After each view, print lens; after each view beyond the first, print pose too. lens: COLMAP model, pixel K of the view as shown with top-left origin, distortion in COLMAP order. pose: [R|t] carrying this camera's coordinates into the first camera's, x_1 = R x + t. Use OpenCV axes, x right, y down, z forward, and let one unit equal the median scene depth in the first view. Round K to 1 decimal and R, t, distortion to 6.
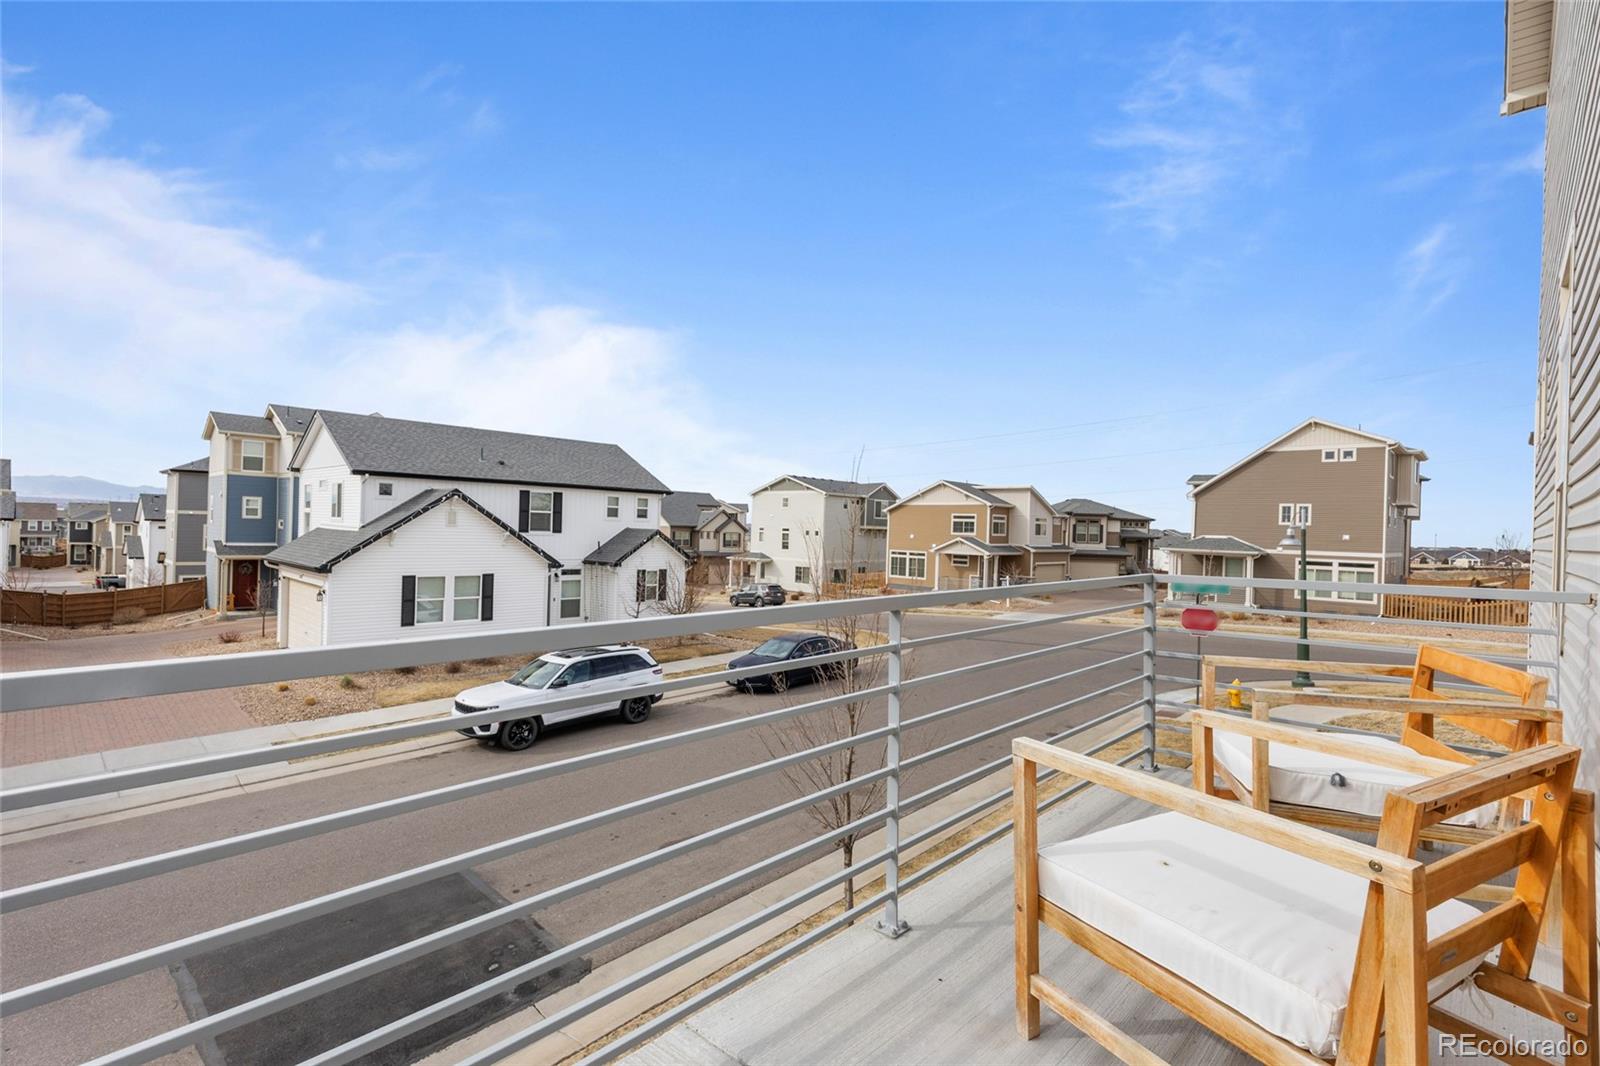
lens RADIAL K [[742.0, 0, 797.9], [0, 742.0, 545.8], [0, 0, 1]] dist [-0.001452, 0.000238]
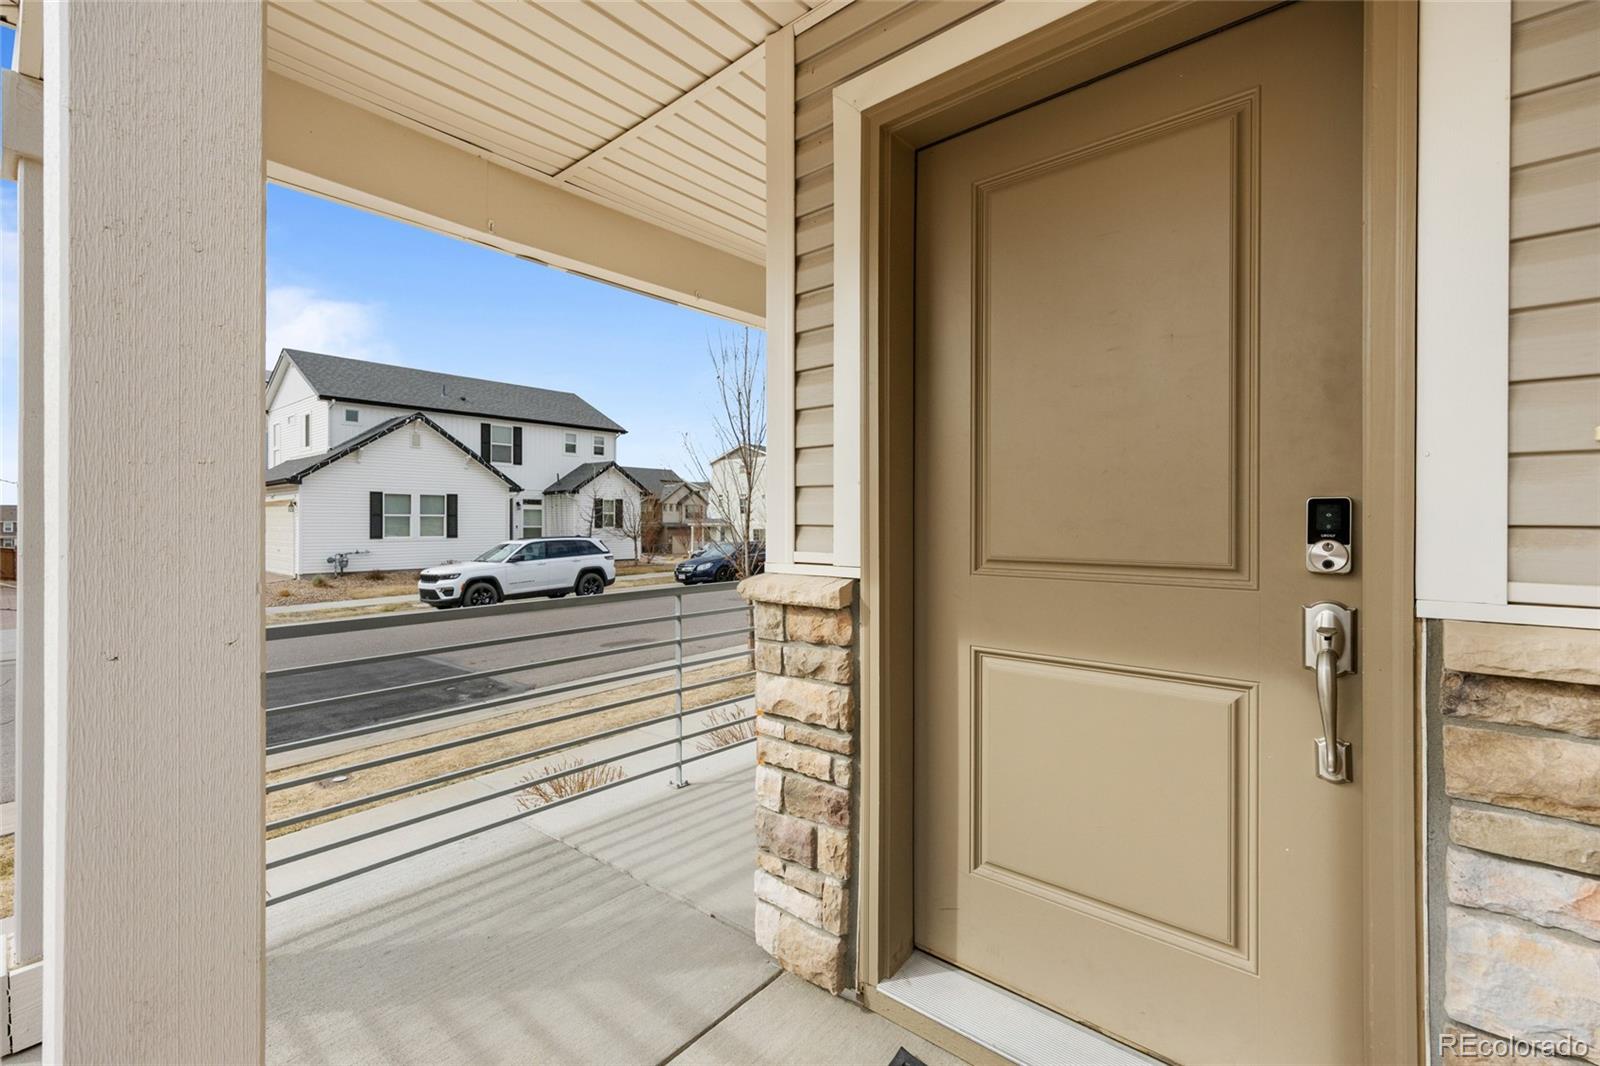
lens RADIAL K [[708.4, 0, 790.9], [0, 708.4, 532.3], [0, 0, 1]] dist [0.000503, 0.000002]
pose [[0.998794, -0.025509, 0.041945, 0.024802], [0.025346, 0.999669, 0.004414, 0.089068], [-0.042043, -0.003345, 0.999110, -0.040510]]
